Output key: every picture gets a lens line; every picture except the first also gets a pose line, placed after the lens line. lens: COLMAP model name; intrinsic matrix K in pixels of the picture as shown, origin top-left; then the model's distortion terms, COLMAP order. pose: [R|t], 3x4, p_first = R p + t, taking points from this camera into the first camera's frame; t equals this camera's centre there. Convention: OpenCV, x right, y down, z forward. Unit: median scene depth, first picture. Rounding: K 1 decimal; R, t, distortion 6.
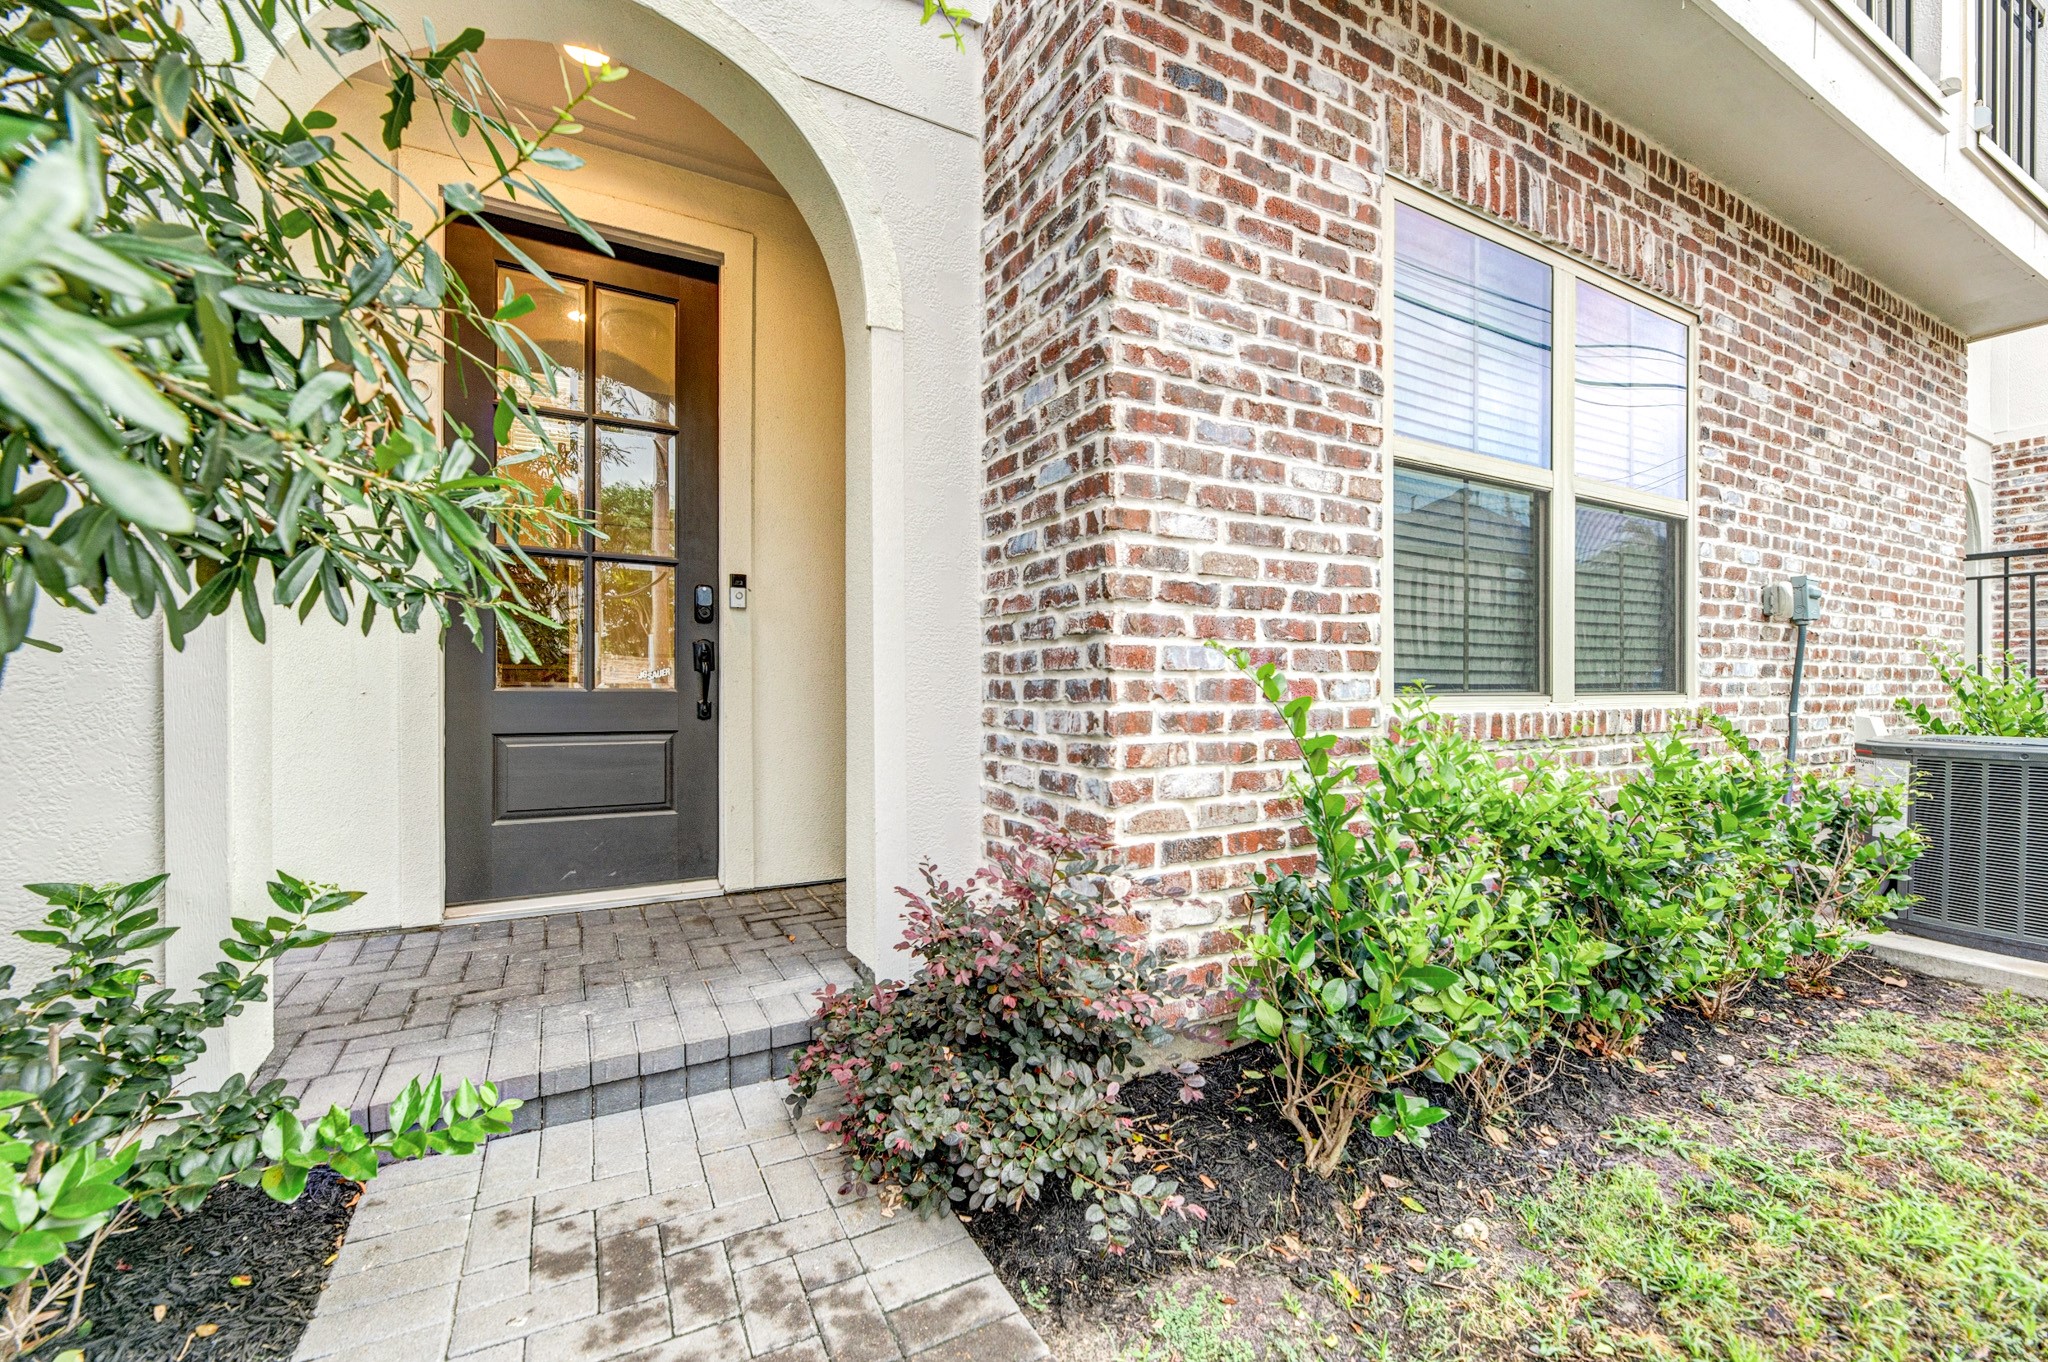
lens RADIAL K [[817.7, 0, 1023.9], [0, 817.7, 693.5], [0, 0, 1]] dist [-0.000620, 0.000009]
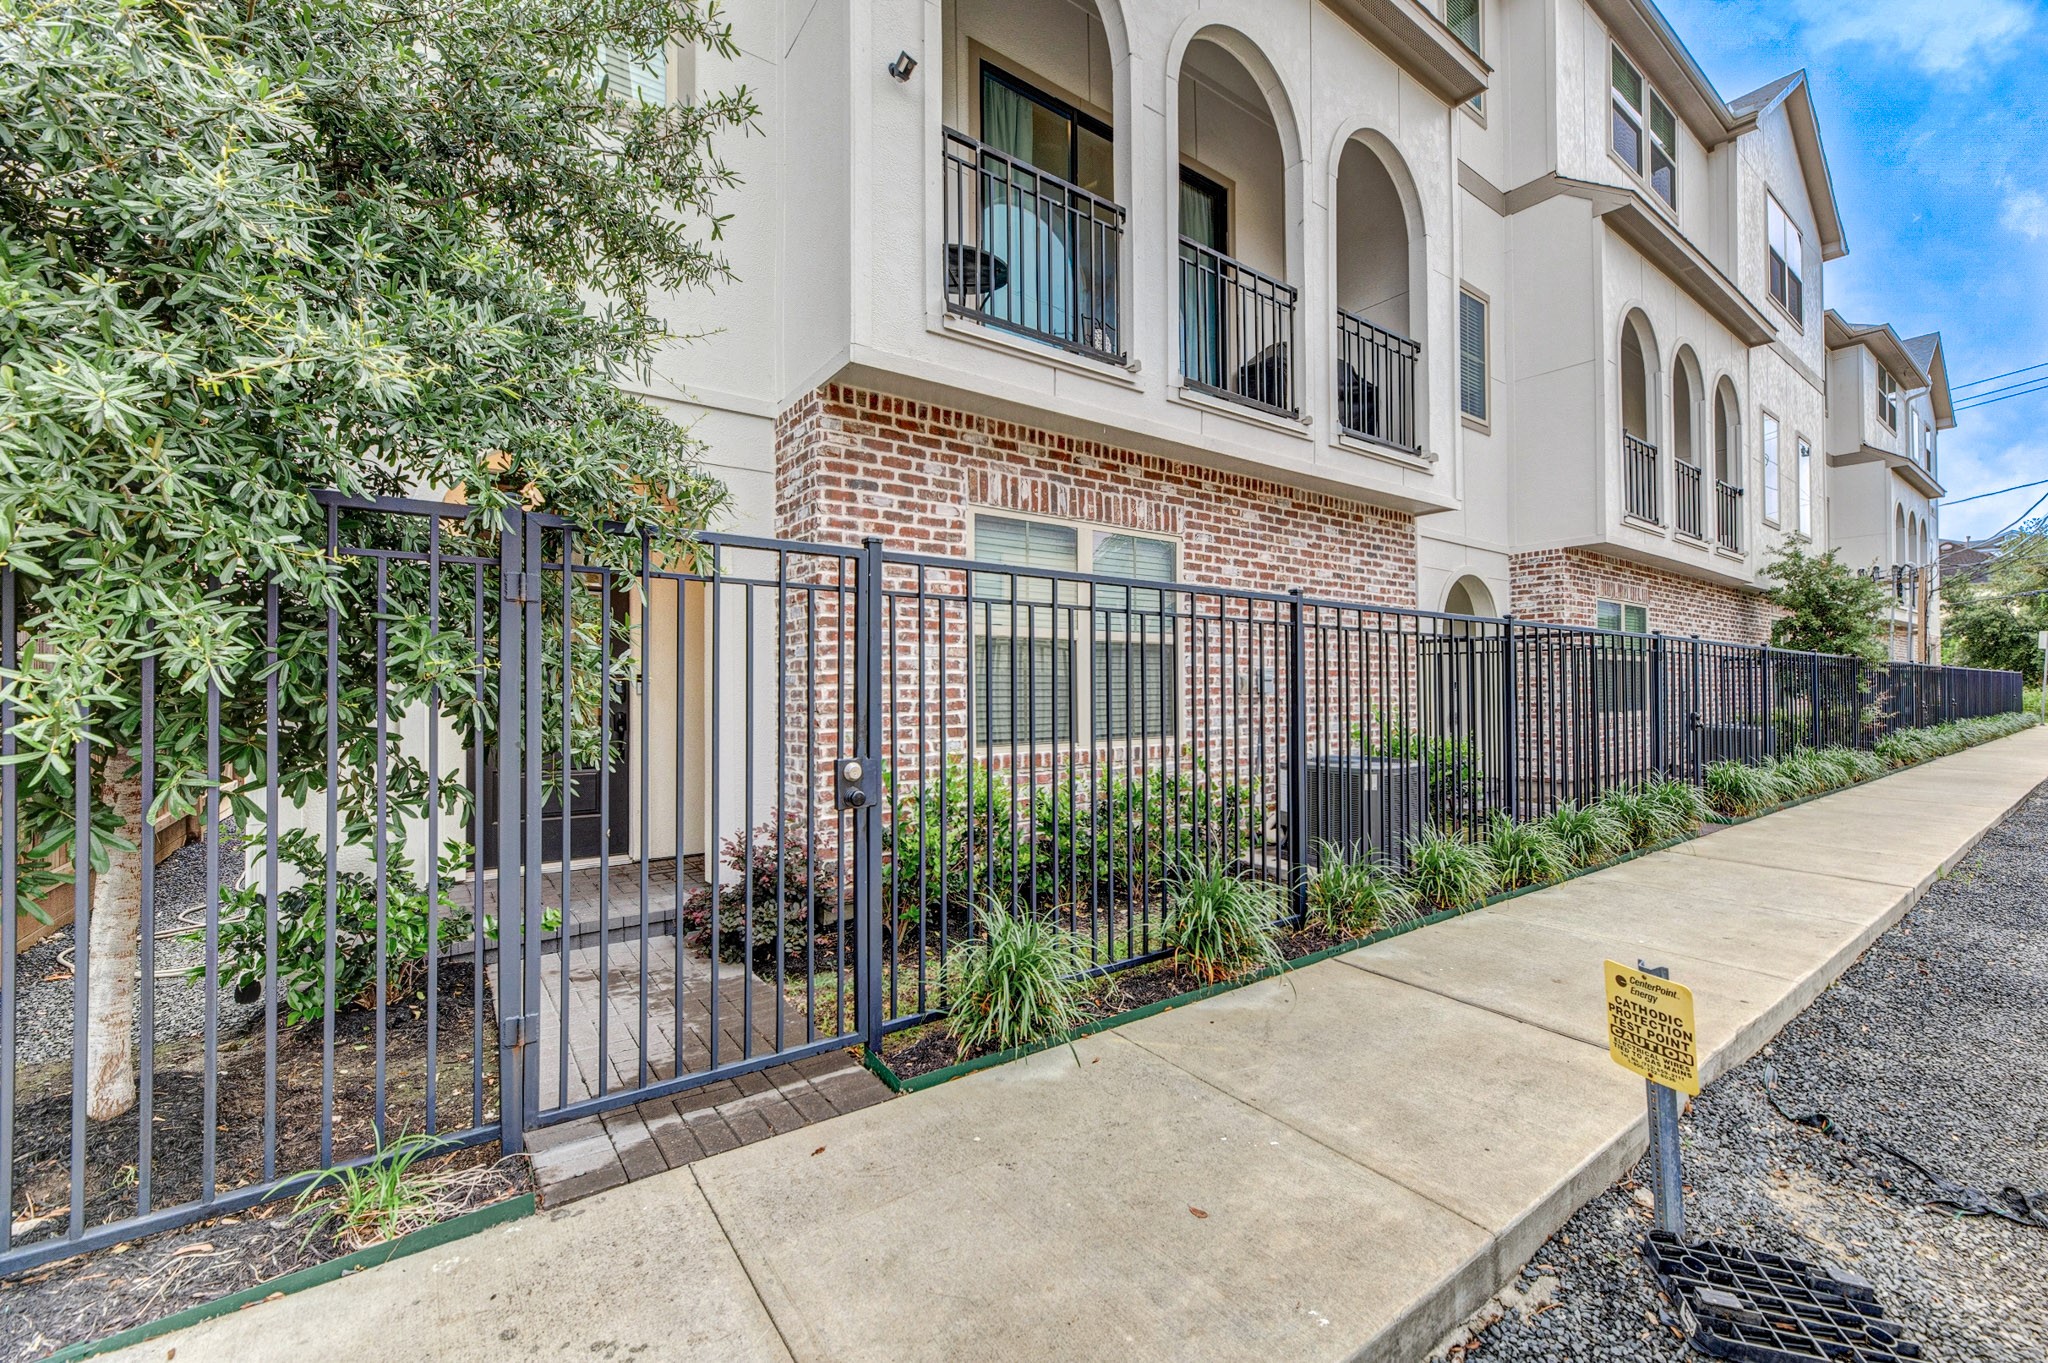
lens RADIAL K [[823.9, 0, 1038.1], [0, 823.9, 682.3], [0, 0, 1]] dist [-0.002270, 0.000168]
pose [[0.992811, -0.004468, 0.119613, 0.360065], [0.006490, 0.999842, -0.016520, -0.130720], [-0.119520, 0.017177, 0.992683, -1.142726]]
